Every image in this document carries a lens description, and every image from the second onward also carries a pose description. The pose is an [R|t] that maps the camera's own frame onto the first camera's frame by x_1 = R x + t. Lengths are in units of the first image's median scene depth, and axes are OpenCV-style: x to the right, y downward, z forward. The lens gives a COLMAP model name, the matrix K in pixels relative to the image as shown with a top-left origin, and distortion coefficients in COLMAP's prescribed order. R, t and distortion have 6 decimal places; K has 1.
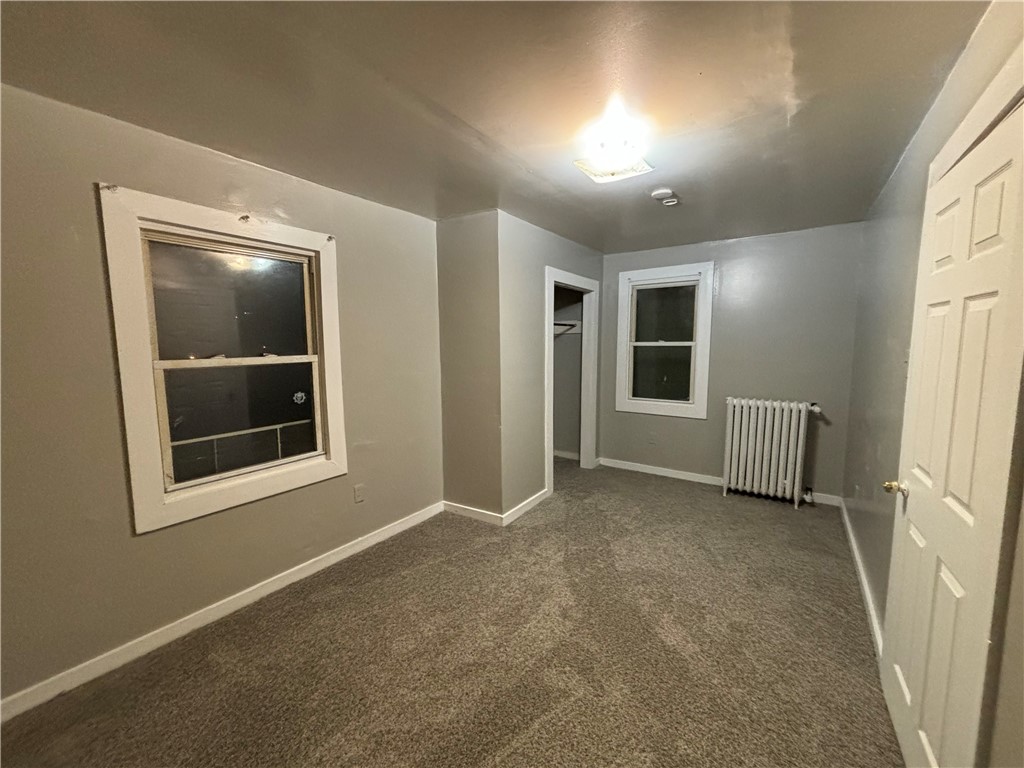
lens RADIAL K [[412.2, 0, 509.1], [0, 412.2, 386.2], [0, 0, 1]] dist [-0.002604, -0.000156]
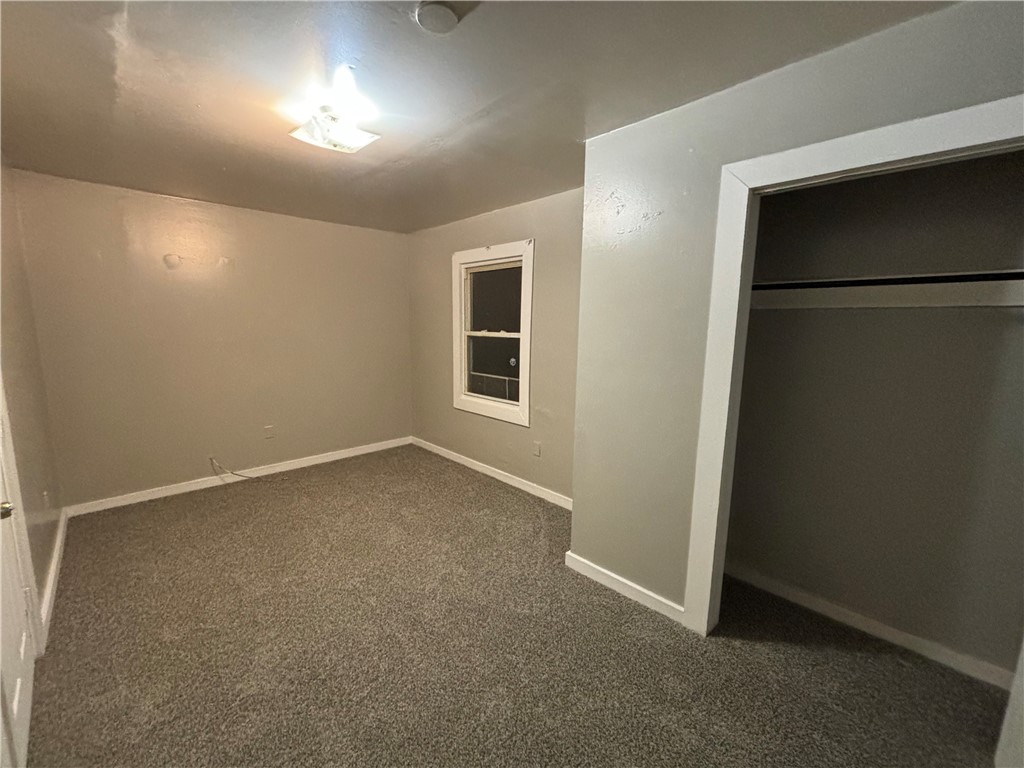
lens RADIAL K [[412.2, 0, 509.1], [0, 412.2, 386.2], [0, 0, 1]] dist [-0.002604, -0.000156]
pose [[-0.204503, 0.159683, -0.965753, 0.863017], [-0.111023, 0.976454, 0.184962, -0.147582], [0.972549, 0.145047, -0.181960, 1.210336]]
